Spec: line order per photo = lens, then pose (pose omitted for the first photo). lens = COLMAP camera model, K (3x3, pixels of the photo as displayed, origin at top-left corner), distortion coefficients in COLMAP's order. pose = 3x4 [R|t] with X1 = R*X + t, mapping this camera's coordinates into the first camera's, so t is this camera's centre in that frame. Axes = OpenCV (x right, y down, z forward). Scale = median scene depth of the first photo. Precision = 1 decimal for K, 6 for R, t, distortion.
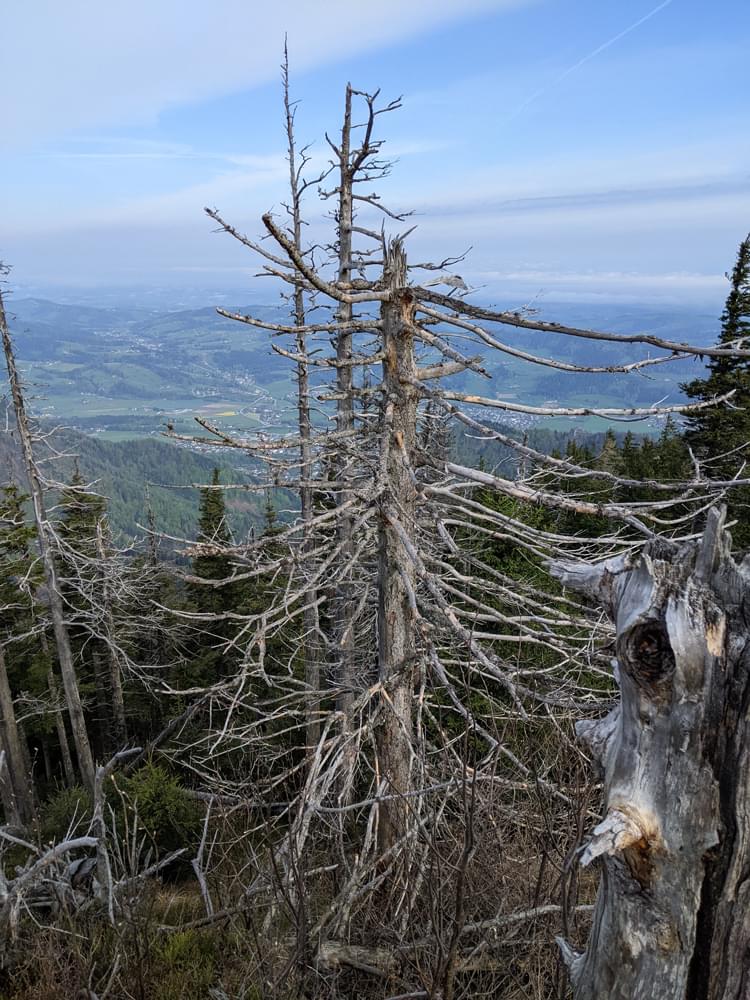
lens RADIAL K [[786.4, 0, 375.7], [0, 786.4, 501.6], [0, 0, 1]] dist [0.067917, -0.125437]
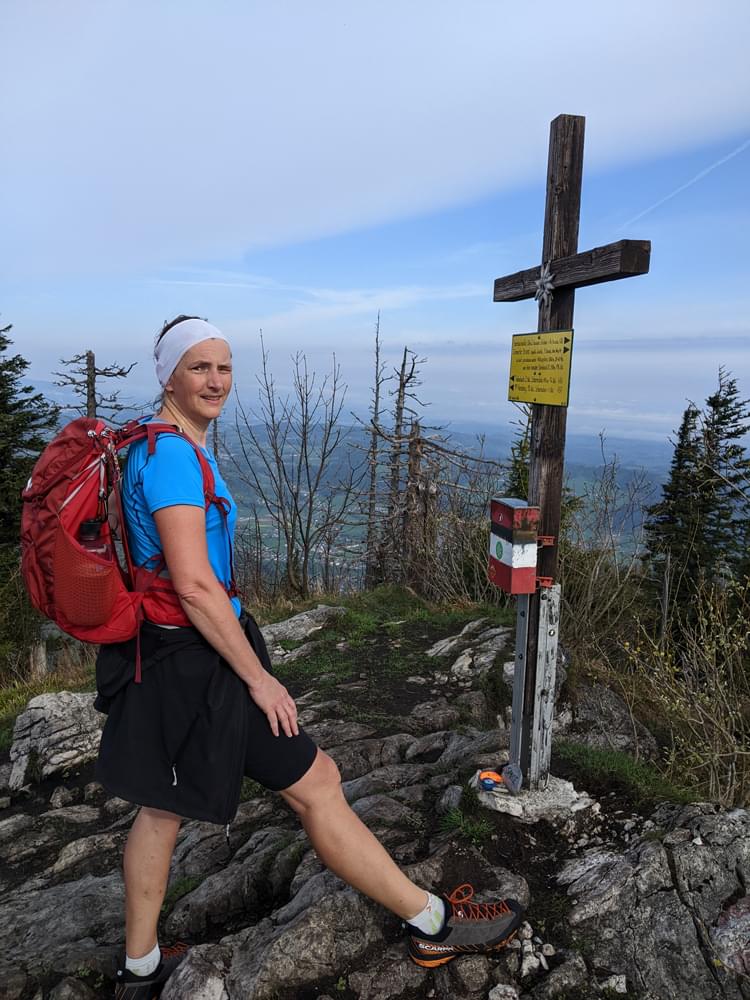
lens RADIAL K [[786.4, 0, 375.7], [0, 786.4, 501.6], [0, 0, 1]] dist [0.067917, -0.125437]
pose [[0.995031, 0.064840, -0.075556, 0.078462], [-0.075659, 0.985713, -0.150483, 0.250535], [0.064719, 0.155451, 0.985721, -1.142550]]
